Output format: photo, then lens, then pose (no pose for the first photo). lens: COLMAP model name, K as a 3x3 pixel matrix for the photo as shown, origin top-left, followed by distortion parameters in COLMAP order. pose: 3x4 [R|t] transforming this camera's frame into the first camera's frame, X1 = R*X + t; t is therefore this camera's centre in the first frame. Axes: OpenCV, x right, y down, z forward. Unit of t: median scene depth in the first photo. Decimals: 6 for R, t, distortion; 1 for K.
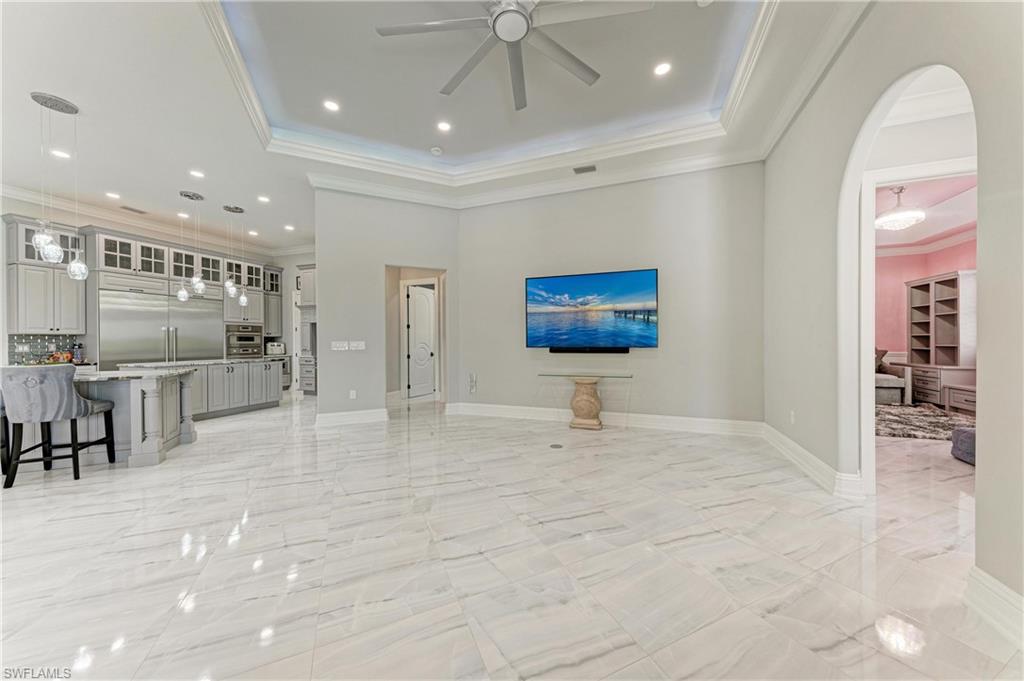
lens RADIAL K [[349.6, 0, 513.8], [0, 349.6, 339.0], [0, 0, 1]] dist [0.021592, -0.005967]
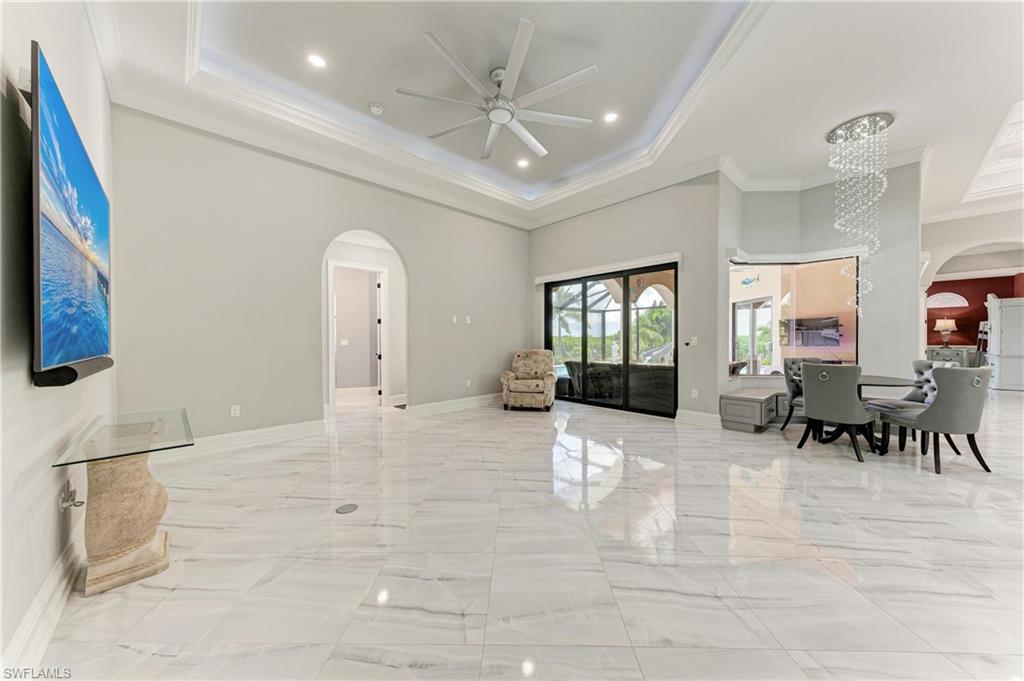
lens RADIAL K [[349.6, 0, 513.8], [0, 349.6, 339.0], [0, 0, 1]] dist [0.021592, -0.005967]
pose [[-0.898325, 0.007968, 0.439259, -0.345245], [0.004889, 0.999955, -0.008142, 0.009045], [-0.439304, -0.005167, -0.898324, 1.169726]]
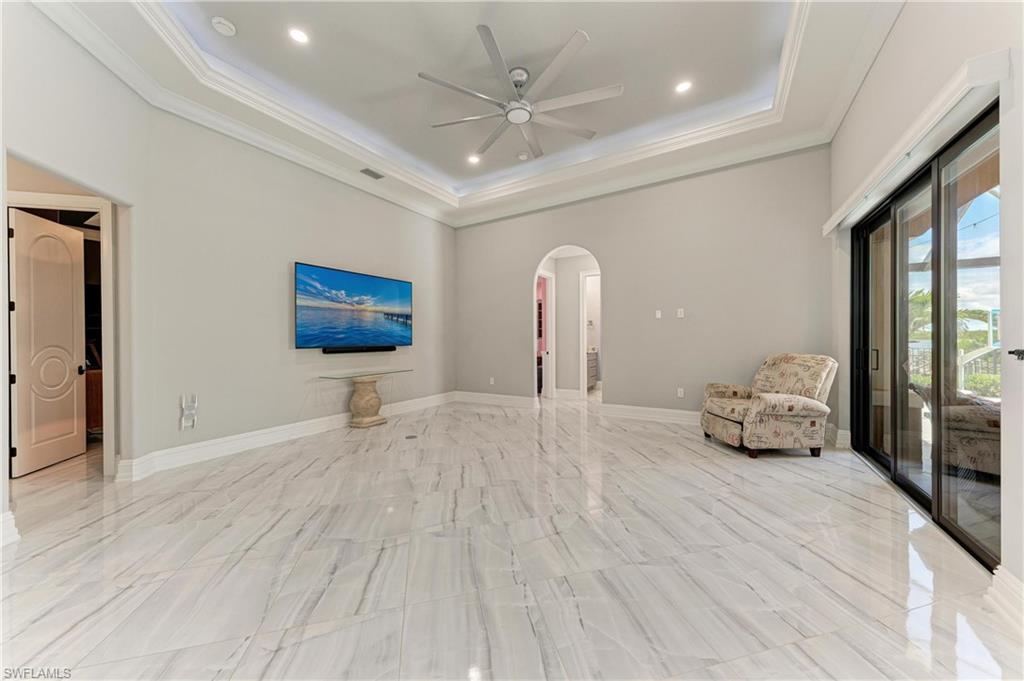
lens RADIAL K [[349.6, 0, 513.8], [0, 349.6, 339.0], [0, 0, 1]] dist [0.021592, -0.005967]
pose [[0.182180, 0.001965, 0.983263, -0.722761], [0.002307, 0.999994, -0.002426, 0.005230], [-0.983262, 0.002710, 0.182174, 0.399748]]
